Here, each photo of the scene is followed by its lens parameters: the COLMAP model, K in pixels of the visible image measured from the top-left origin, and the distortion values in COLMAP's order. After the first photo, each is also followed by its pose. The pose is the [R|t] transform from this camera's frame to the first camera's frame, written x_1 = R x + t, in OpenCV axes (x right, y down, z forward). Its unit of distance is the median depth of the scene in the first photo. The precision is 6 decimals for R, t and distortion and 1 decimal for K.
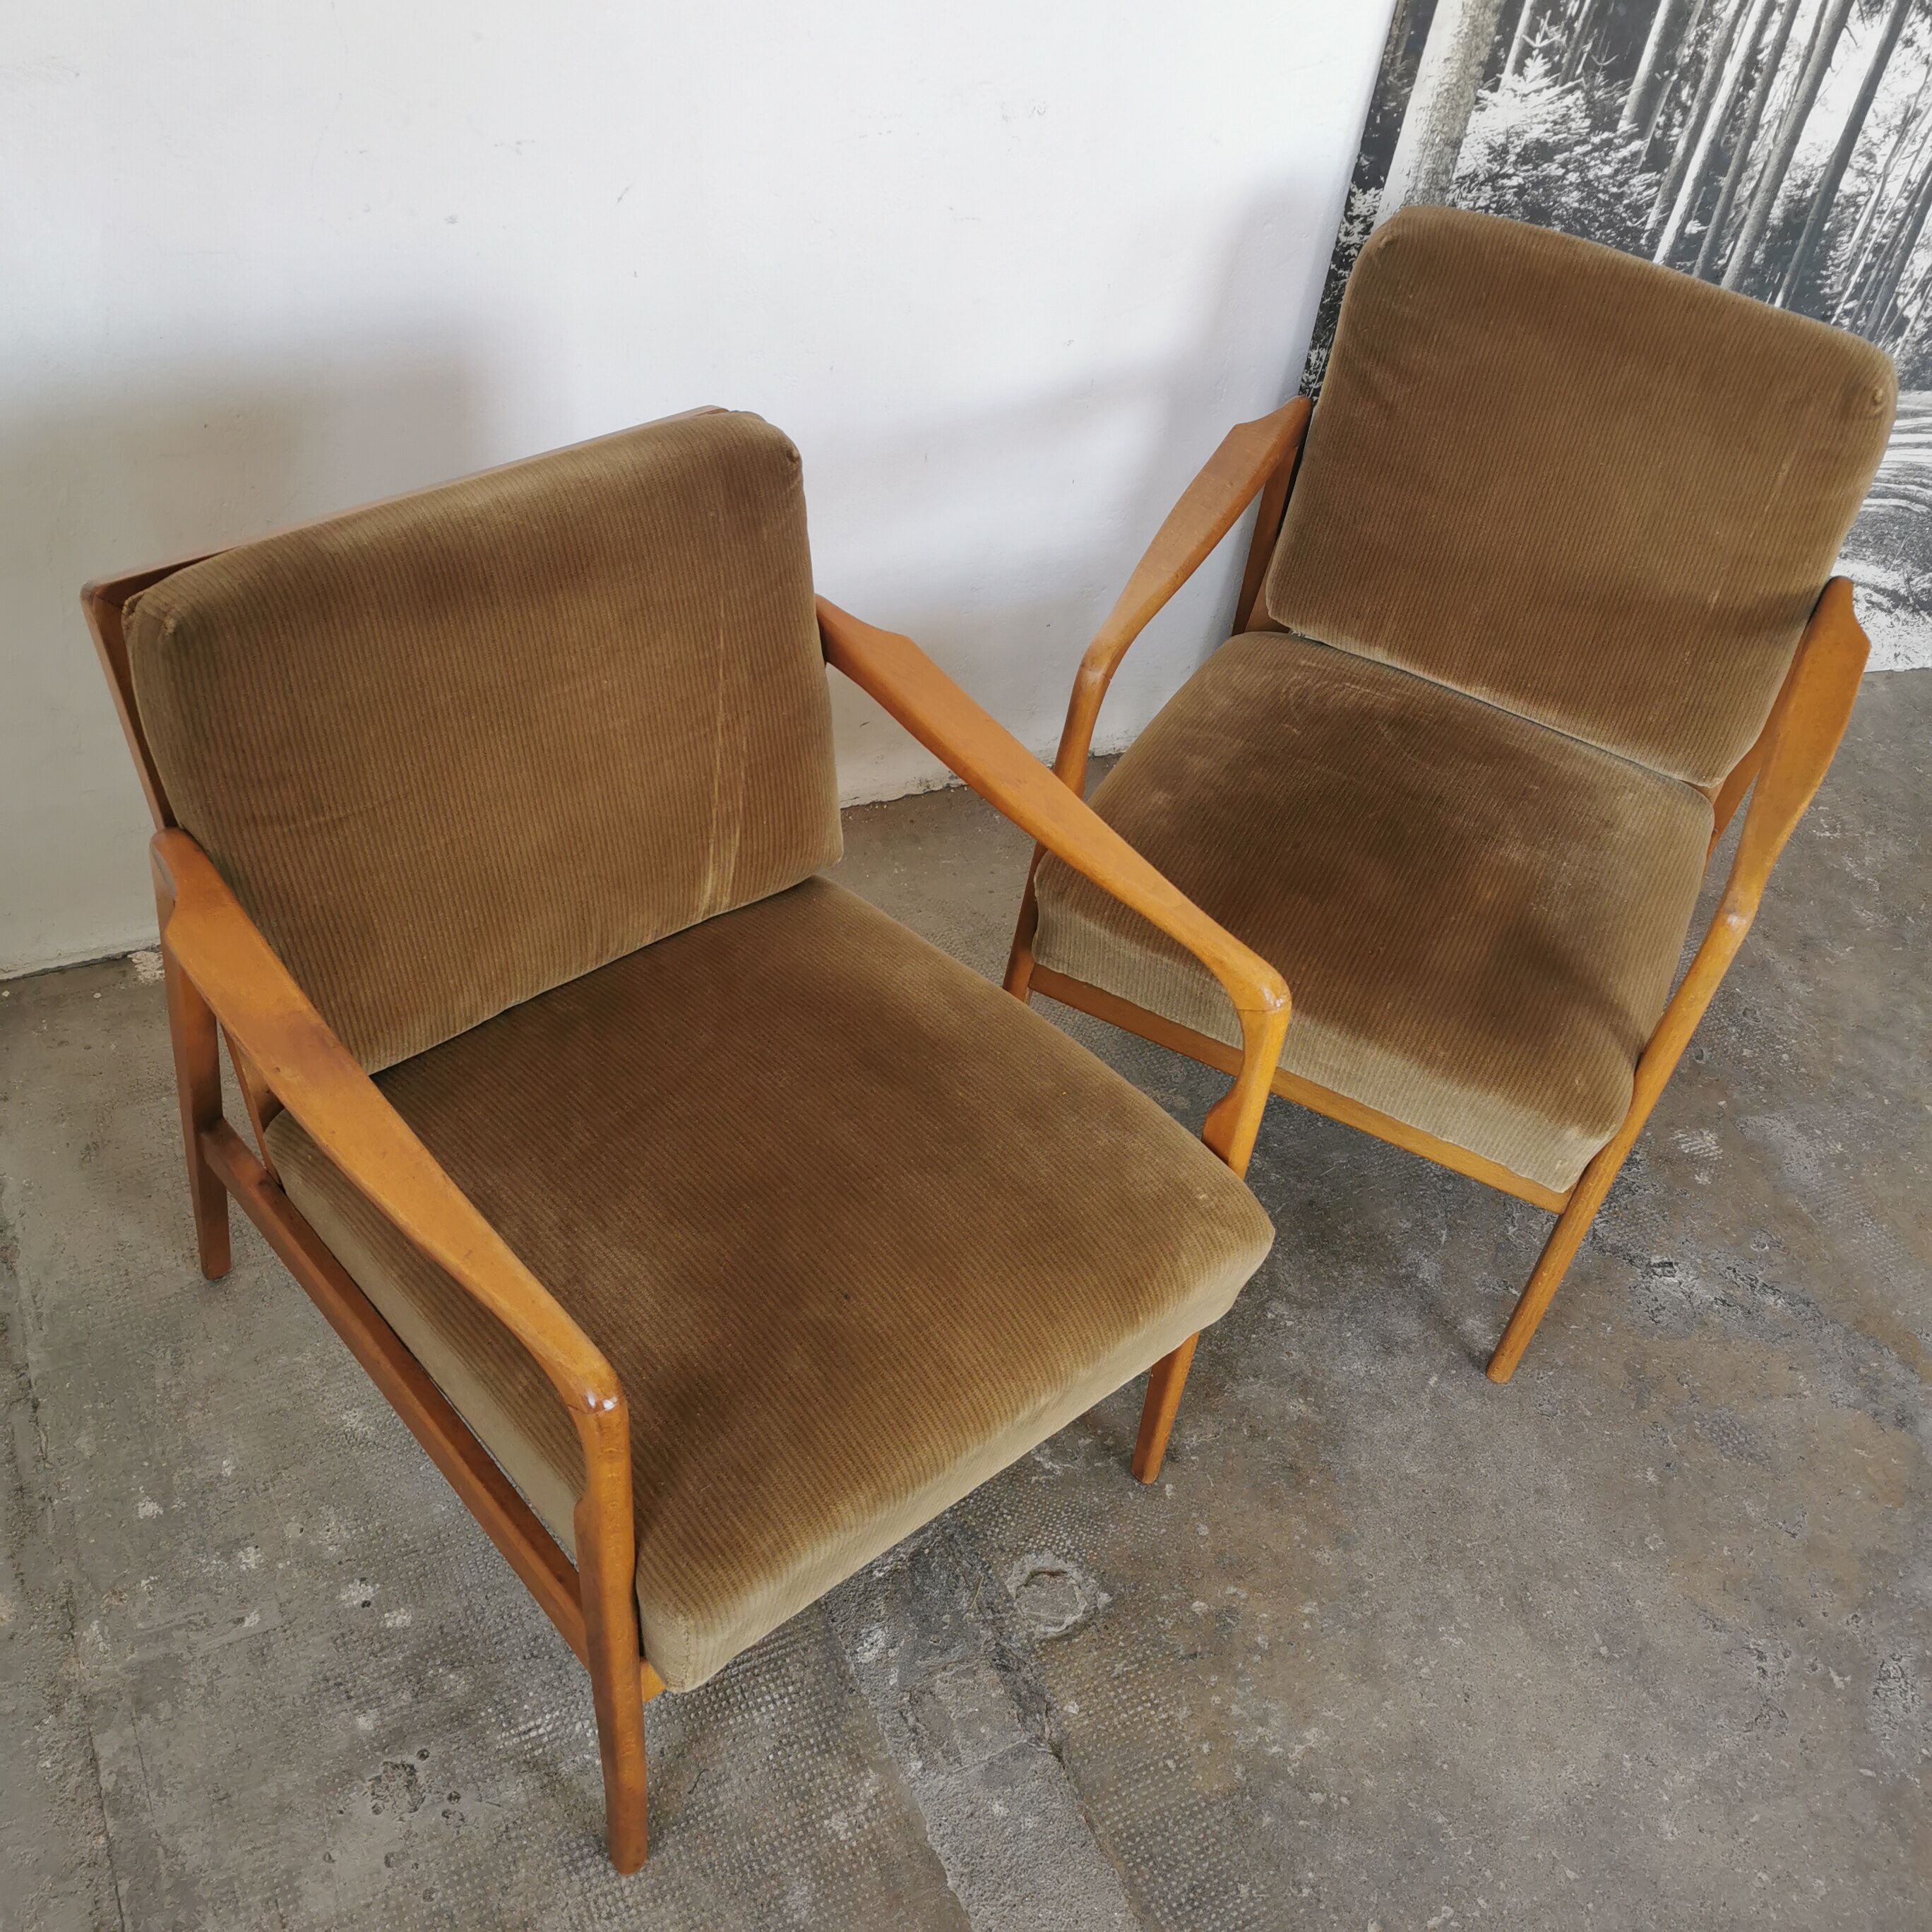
lens RADIAL K [[2003.0, 0, 968.0], [0, 2003.0, 959.5], [0, 0, 1]] dist [0.033522, 0.000000]
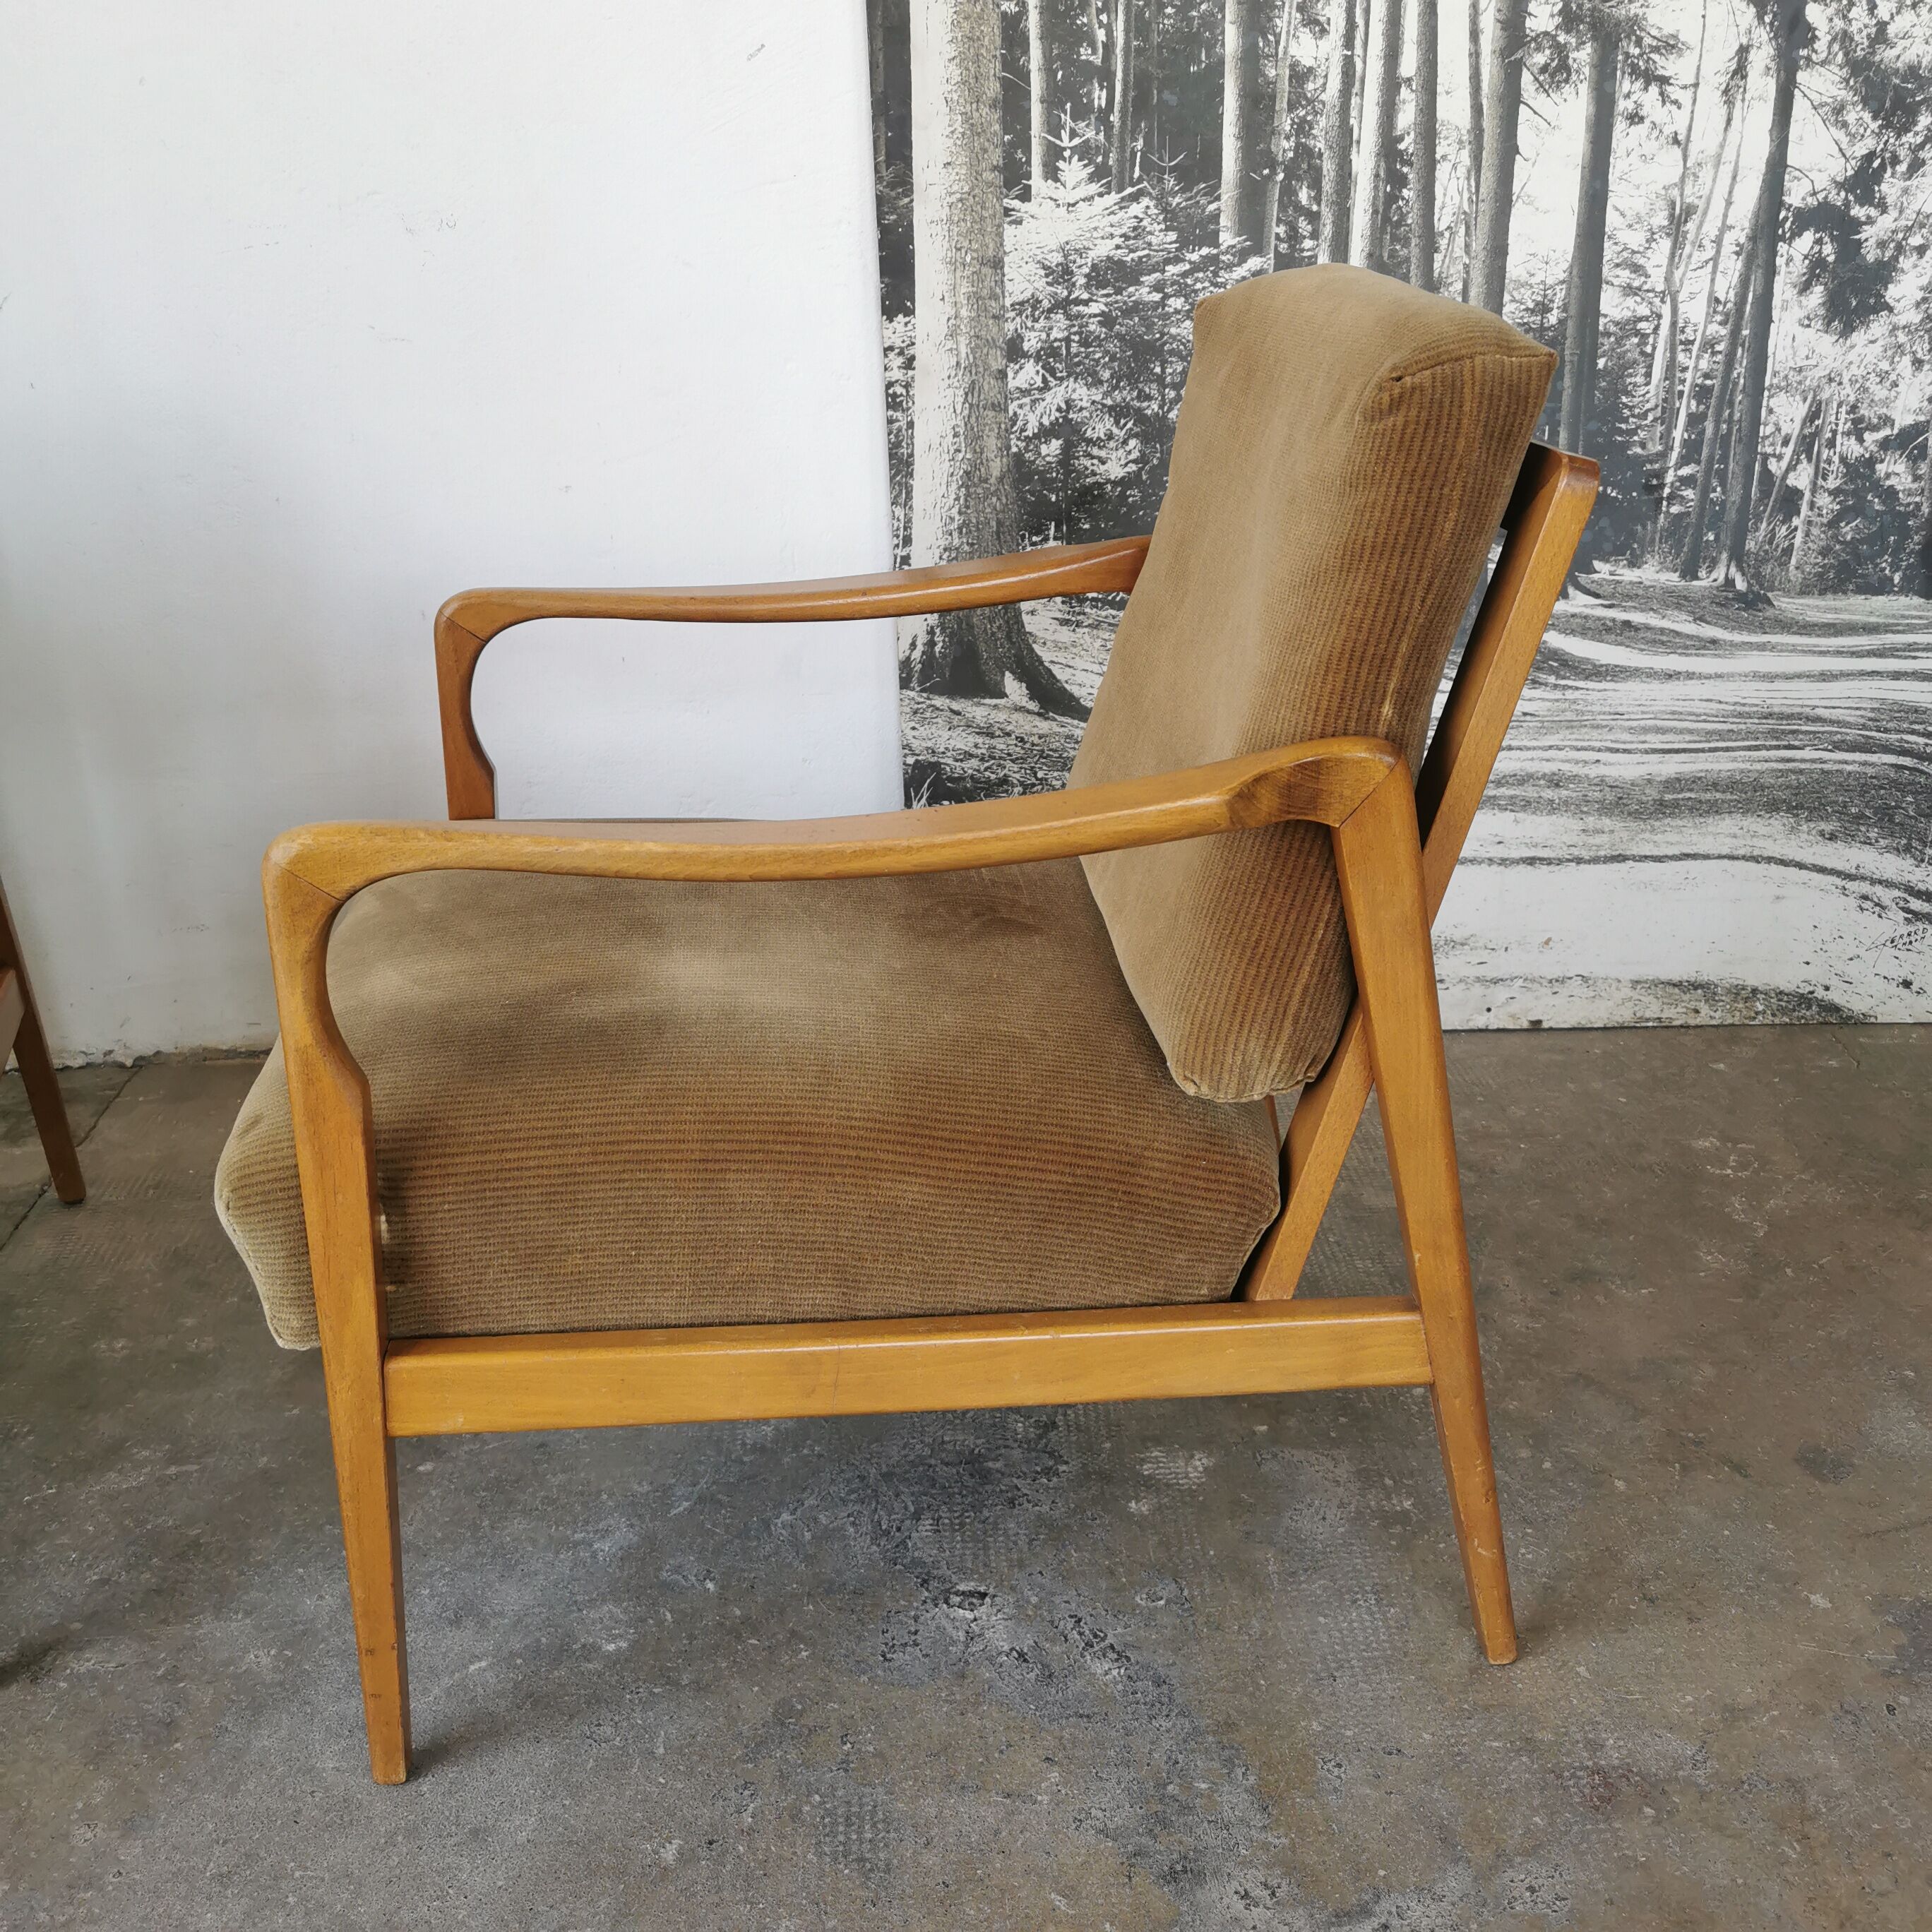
lens RADIAL K [[2003.0, 0, 976.8], [0, 2003.0, 952.0], [0, 0, 1]] dist [0.033522, 0.000000]
pose [[0.910026, -0.007873, -0.414477, 0.612517], [-0.149228, 0.926572, -0.345246, 0.182370], [0.386761, 0.376035, 0.842029, 0.383831]]
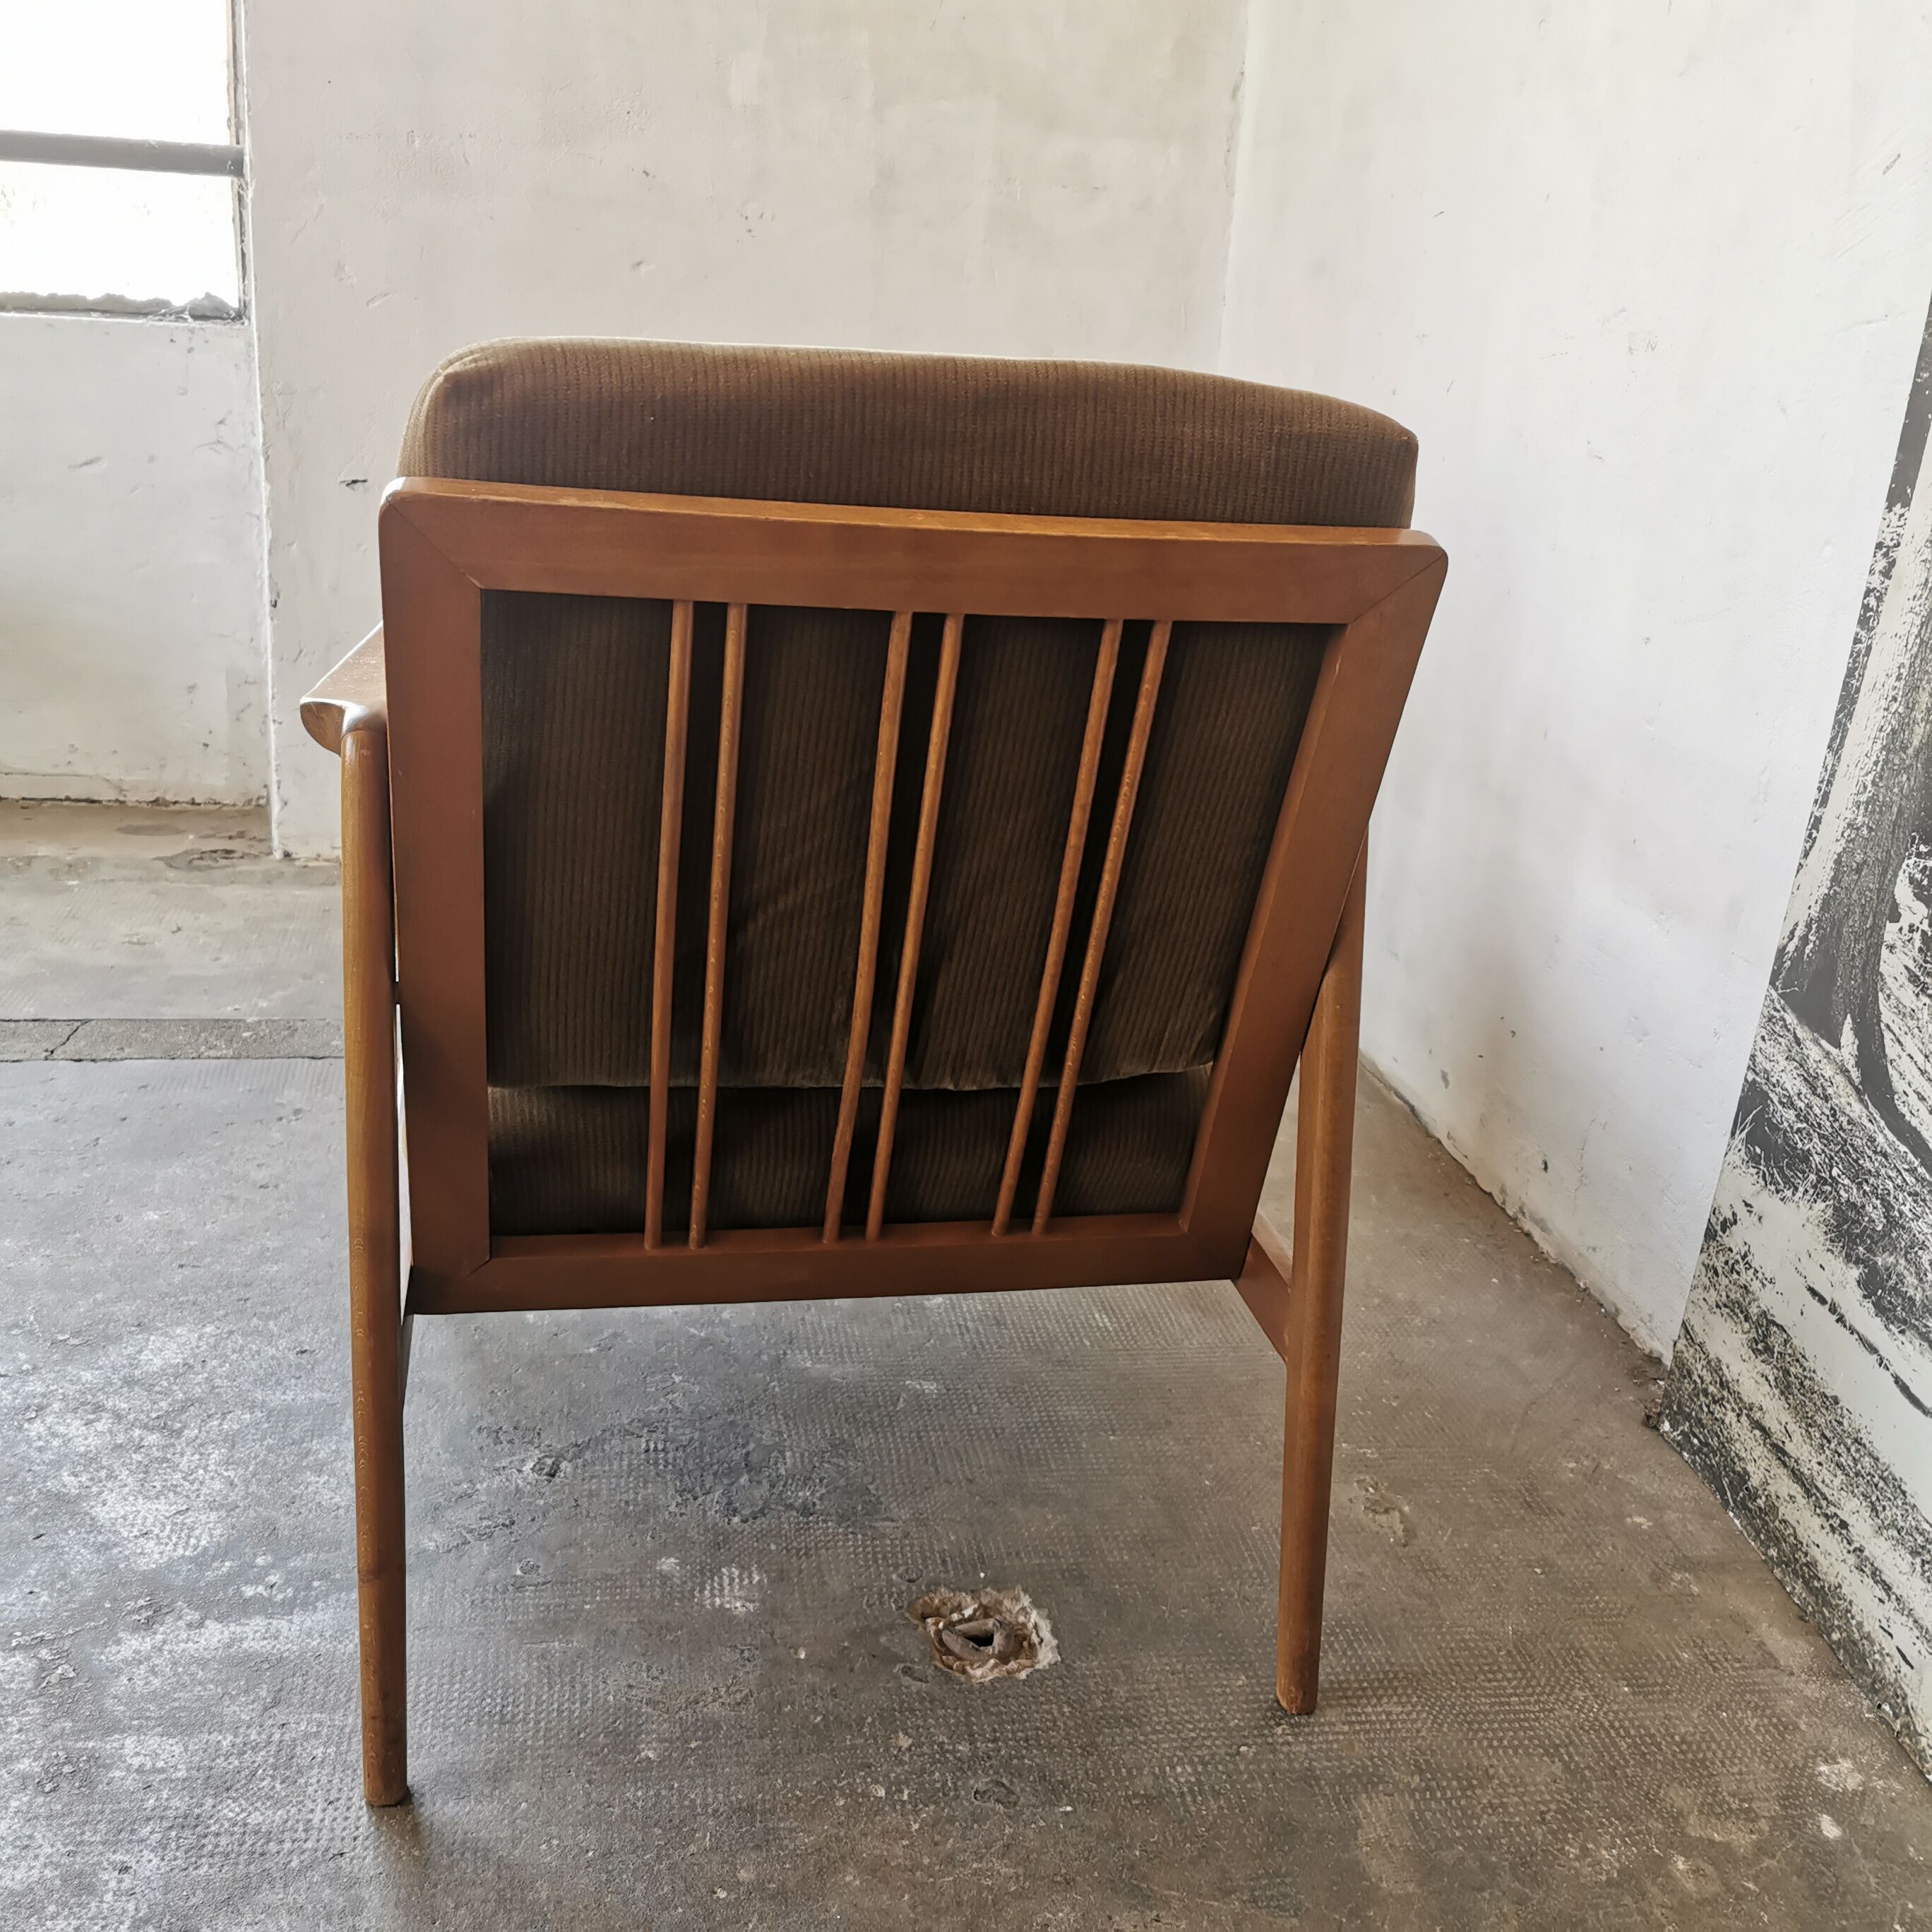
lens RADIAL K [[2003.0, 0, 935.4], [0, 2003.0, 947.9], [0, 0, 1]] dist [0.033522, 0.000000]
pose [[-0.276159, 0.149422, -0.949426, 0.954822], [-0.731171, 0.608485, 0.308440, -0.276094], [0.623799, 0.779371, -0.058786, 0.981105]]
